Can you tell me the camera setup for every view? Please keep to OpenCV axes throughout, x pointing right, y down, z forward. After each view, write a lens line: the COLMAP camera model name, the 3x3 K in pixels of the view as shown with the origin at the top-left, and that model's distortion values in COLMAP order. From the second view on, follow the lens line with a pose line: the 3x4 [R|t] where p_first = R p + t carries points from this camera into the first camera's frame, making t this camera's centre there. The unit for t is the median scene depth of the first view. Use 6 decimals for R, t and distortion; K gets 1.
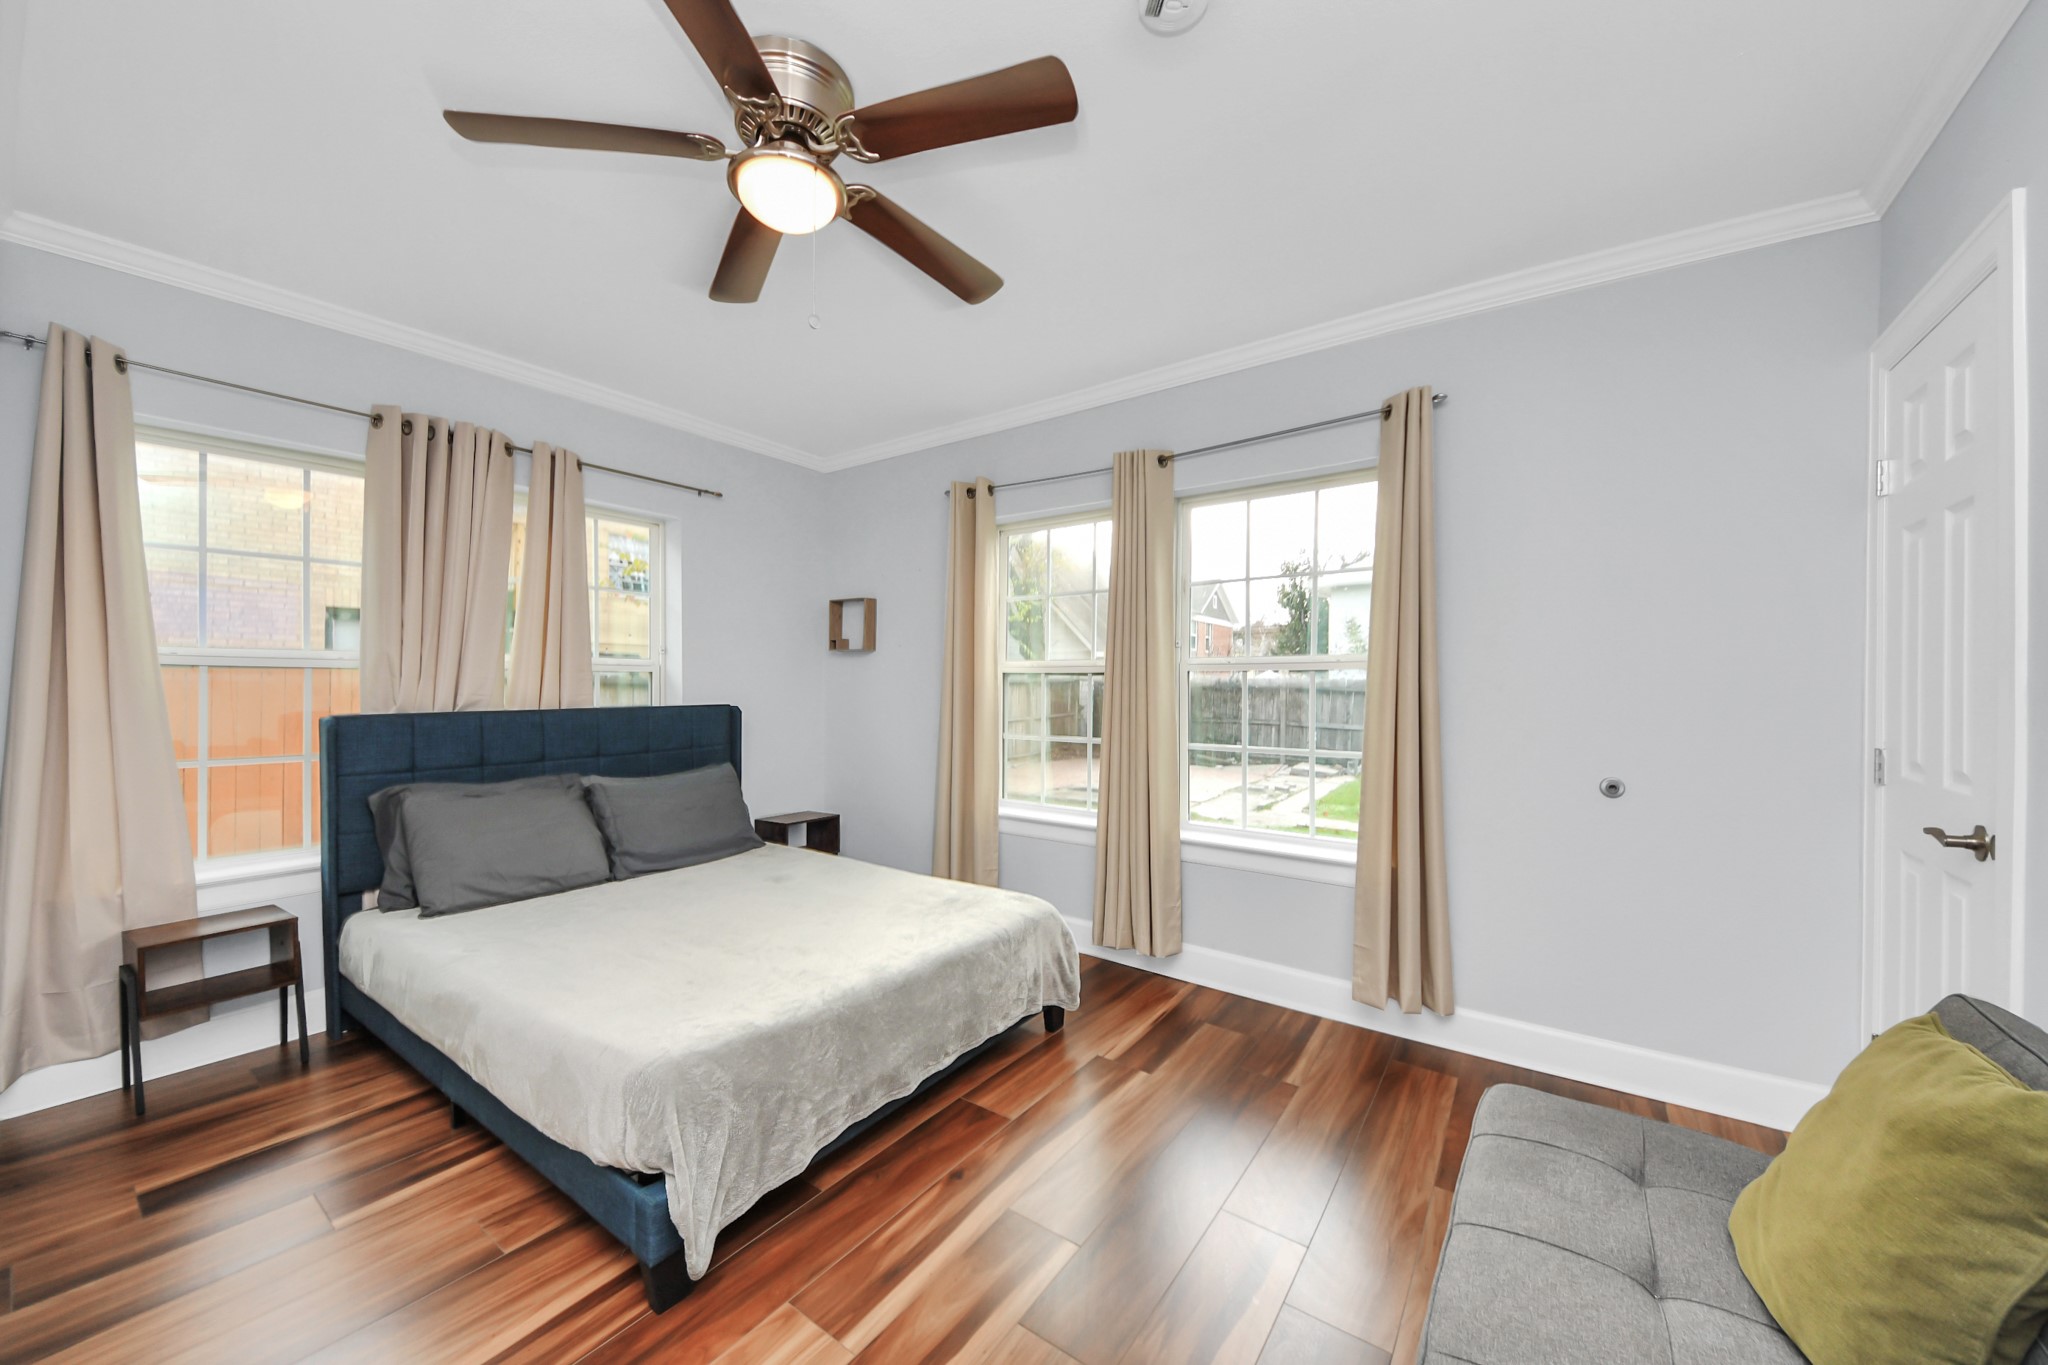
lens RADIAL K [[726.5, 0, 1017.7], [0, 726.5, 689.2], [0, 0, 1]] dist [0.000831, 0.000019]
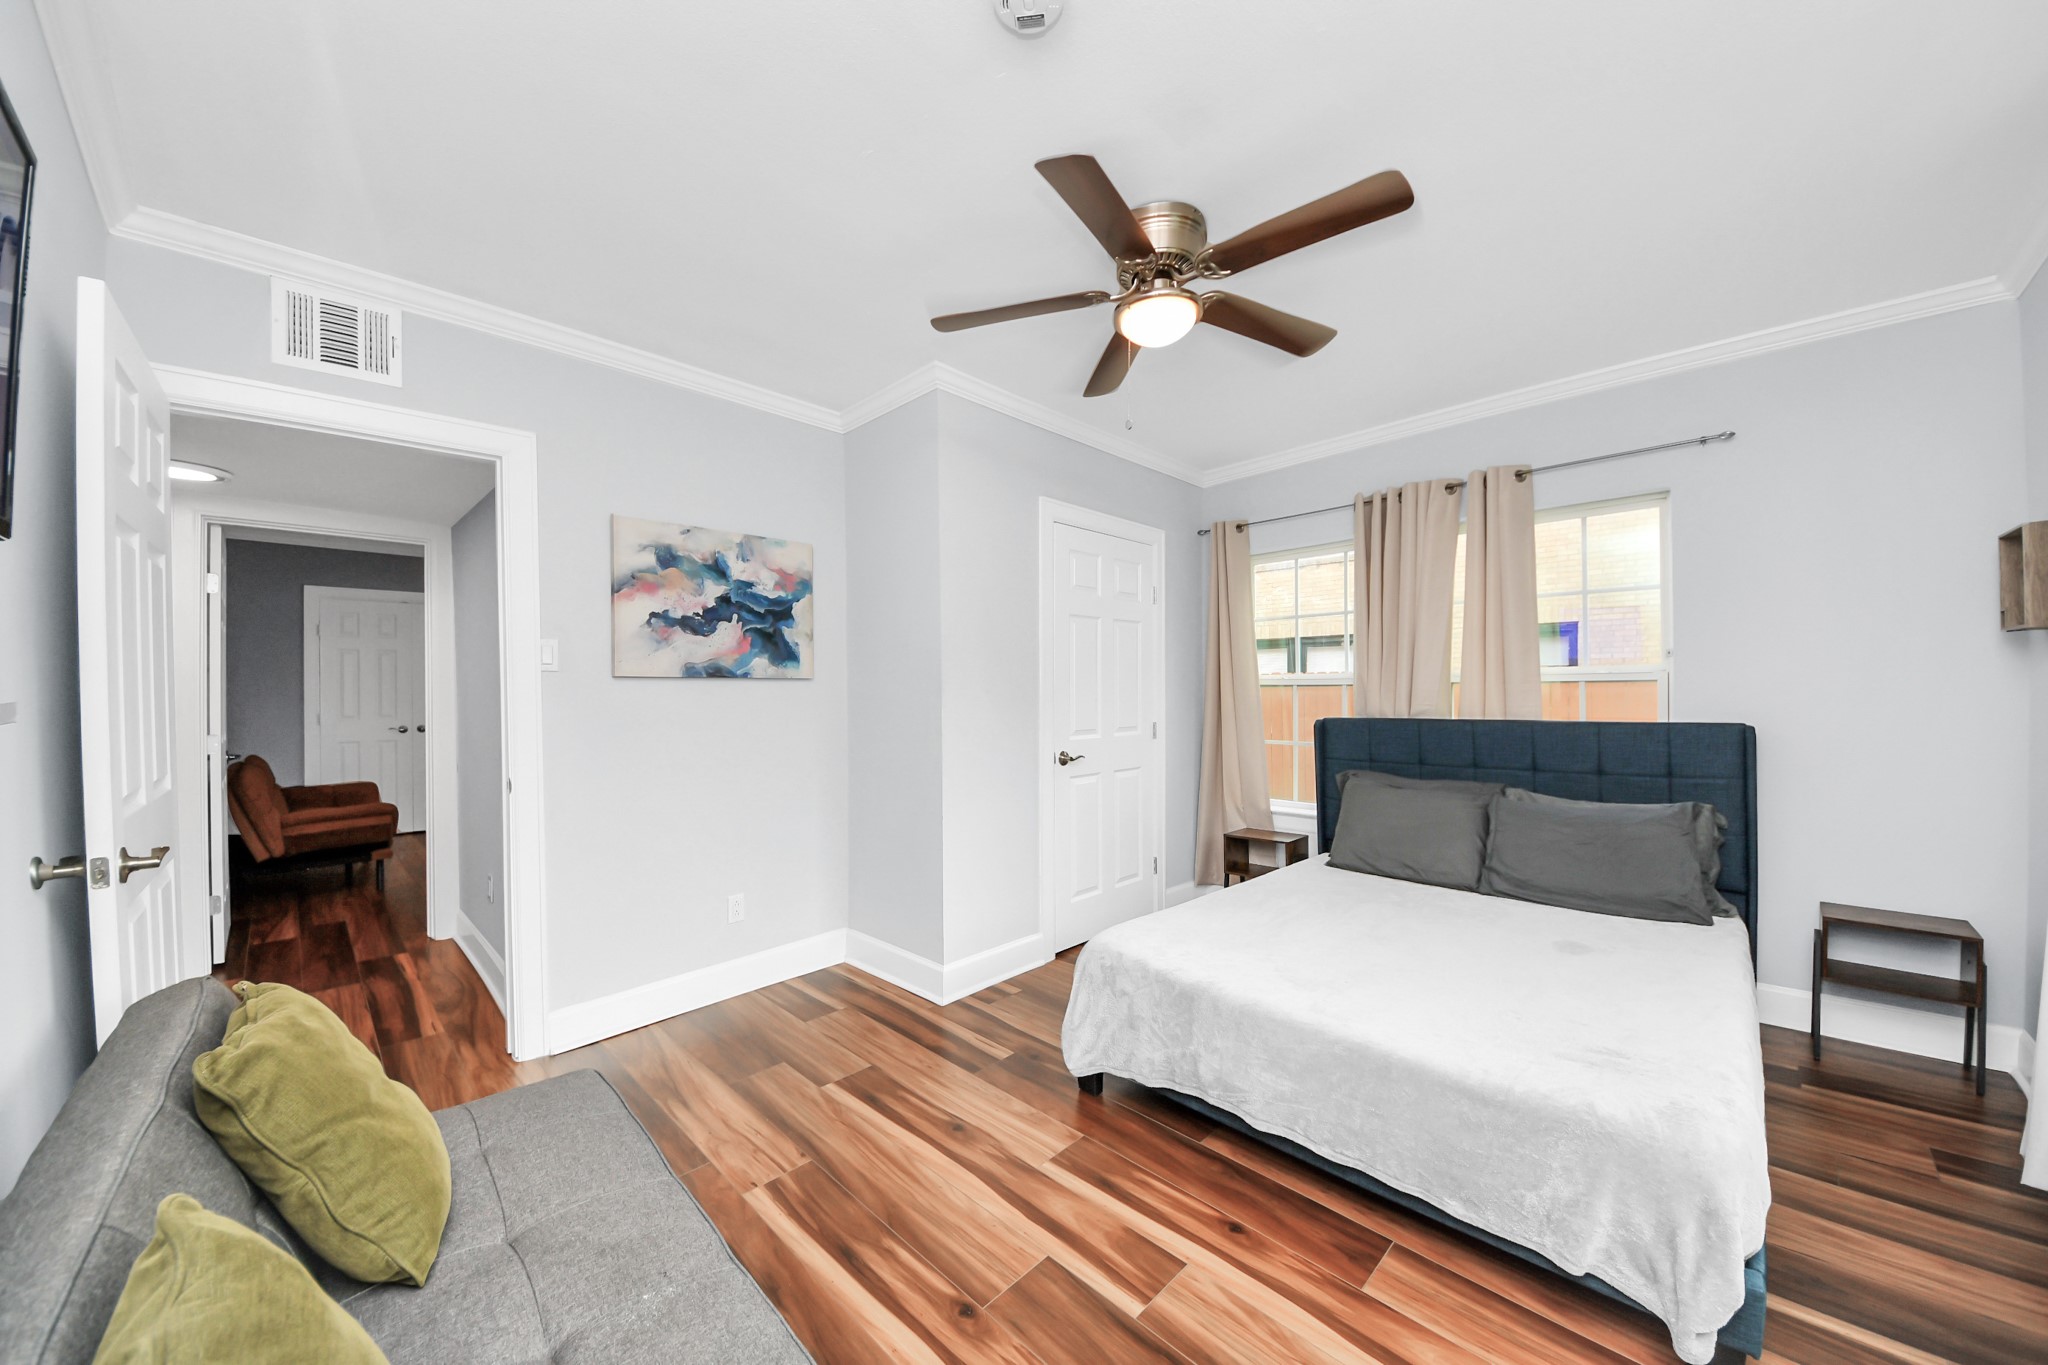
lens RADIAL K [[726.5, 0, 1017.7], [0, 726.5, 689.2], [0, 0, 1]] dist [0.000831, 0.000019]
pose [[-0.155509, -0.003955, -0.987827, 0.589231], [0.001365, 0.999990, -0.004219, -0.015774], [0.987834, -0.002004, -0.155502, 0.575569]]
